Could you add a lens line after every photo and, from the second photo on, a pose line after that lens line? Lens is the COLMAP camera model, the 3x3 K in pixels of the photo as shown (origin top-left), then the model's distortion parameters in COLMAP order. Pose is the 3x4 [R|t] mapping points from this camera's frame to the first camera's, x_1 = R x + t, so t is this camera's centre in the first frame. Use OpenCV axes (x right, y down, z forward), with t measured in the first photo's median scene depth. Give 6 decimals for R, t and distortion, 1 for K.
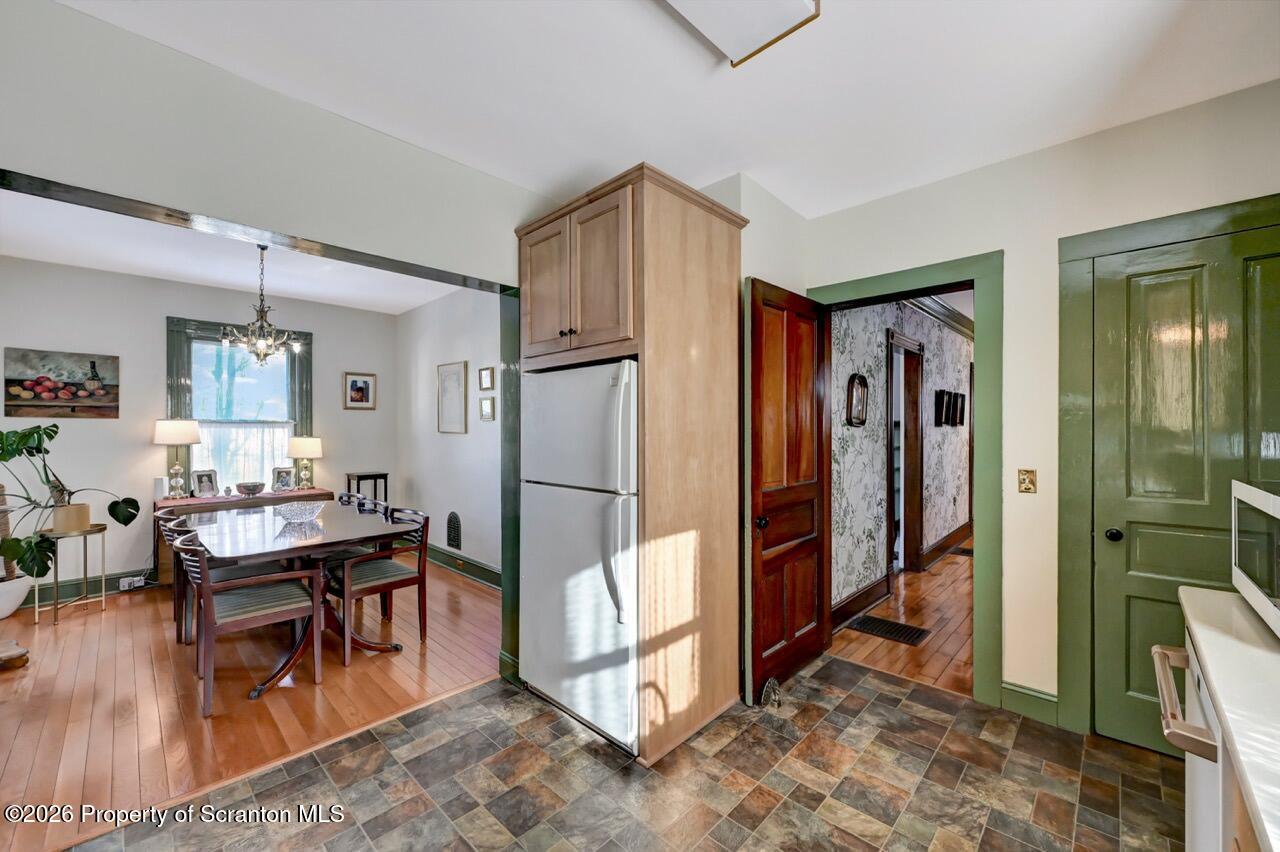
lens RADIAL K [[508.1, 0, 638.2], [0, 508.1, 432.2], [0, 0, 1]] dist [-0.007060, 0.001045]
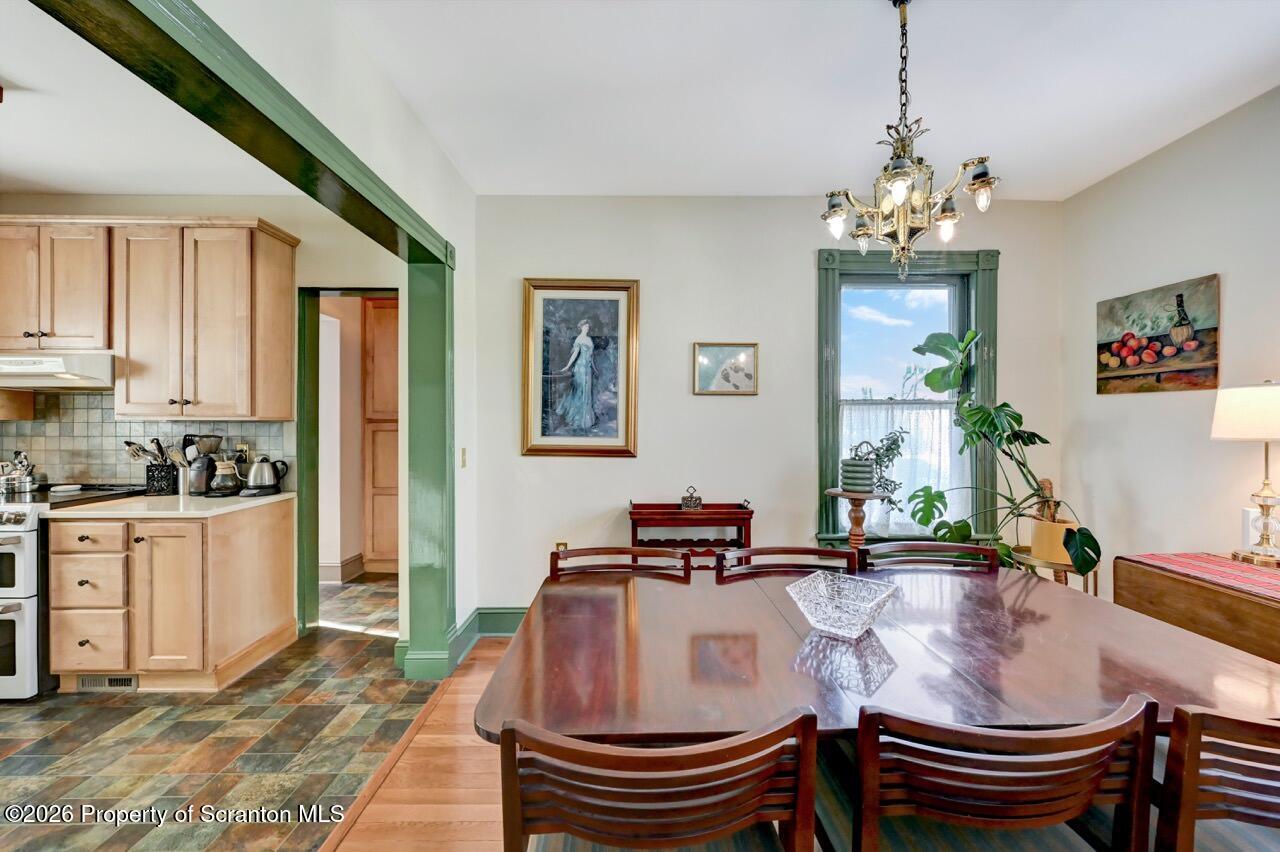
lens RADIAL K [[508.1, 0, 644.3], [0, 508.1, 423.6], [0, 0, 1]] dist [-0.007060, 0.001045]
pose [[-0.711942, 0.018097, -0.702005, -0.224148], [0.012485, 0.999836, 0.013113, -0.005095], [0.702128, 0.000571, -0.712051, 1.007328]]
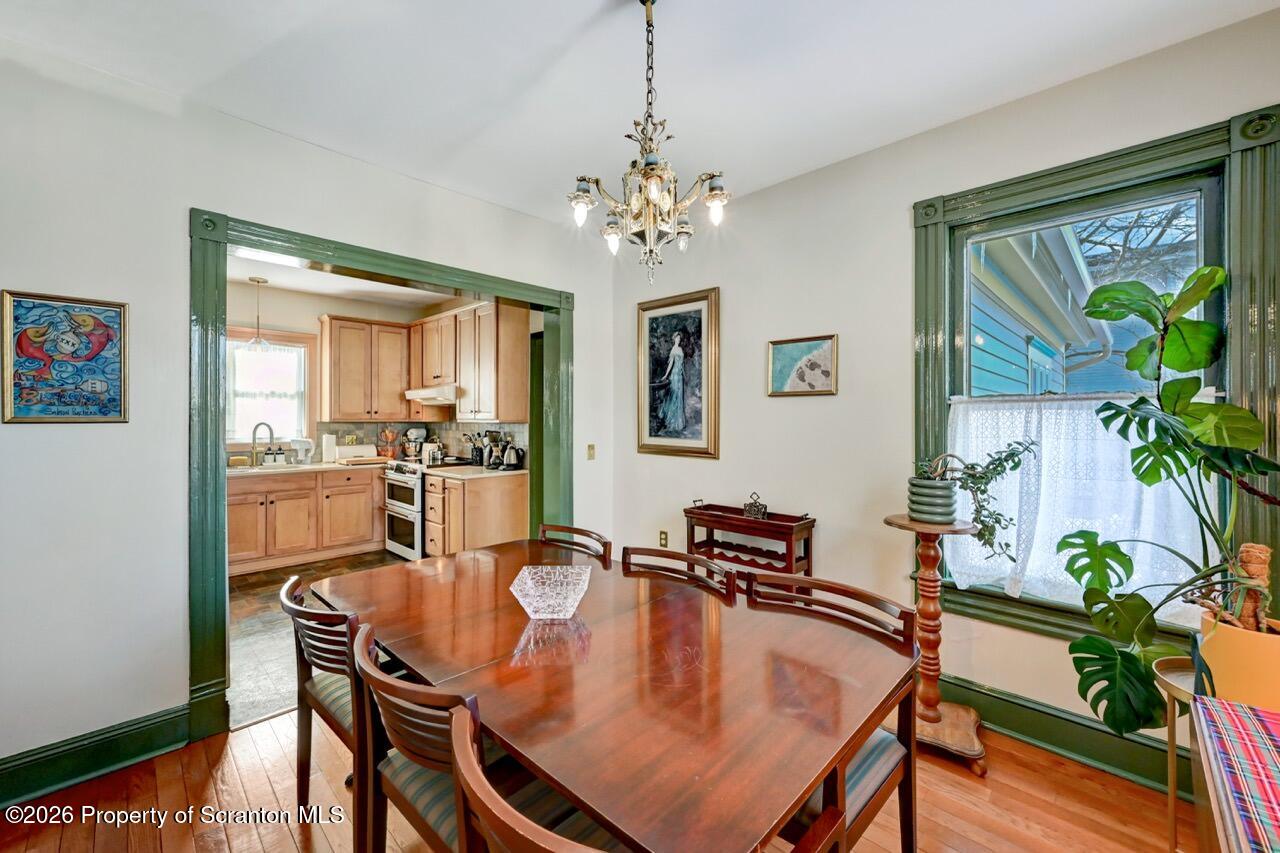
lens RADIAL K [[508.1, 0, 632.3], [0, 508.1, 420.0], [0, 0, 1]] dist [-0.007060, 0.001045]
pose [[-0.999853, 0.010969, 0.013197, -0.500779], [0.010883, 0.999919, -0.006567, -0.002672], [-0.013268, -0.006423, -0.999891, 1.166013]]
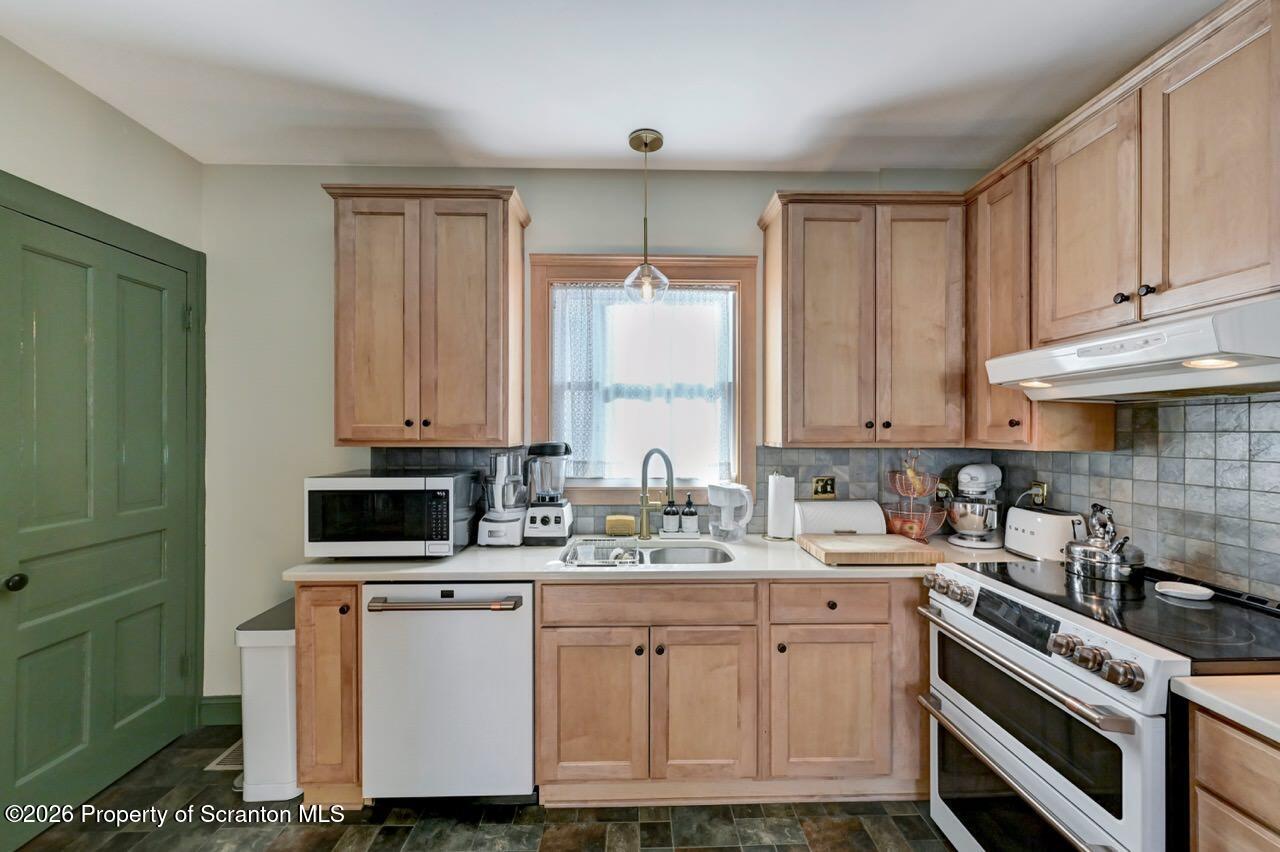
lens RADIAL K [[508.1, 0, 647.1], [0, 508.1, 430.4], [0, 0, 1]] dist [-0.007060, 0.001045]
pose [[-0.712503, 0.015303, 0.701502, -0.155455], [0.003208, 0.999823, -0.018552, -0.017416], [-0.701662, -0.010968, -0.712426, 0.630743]]
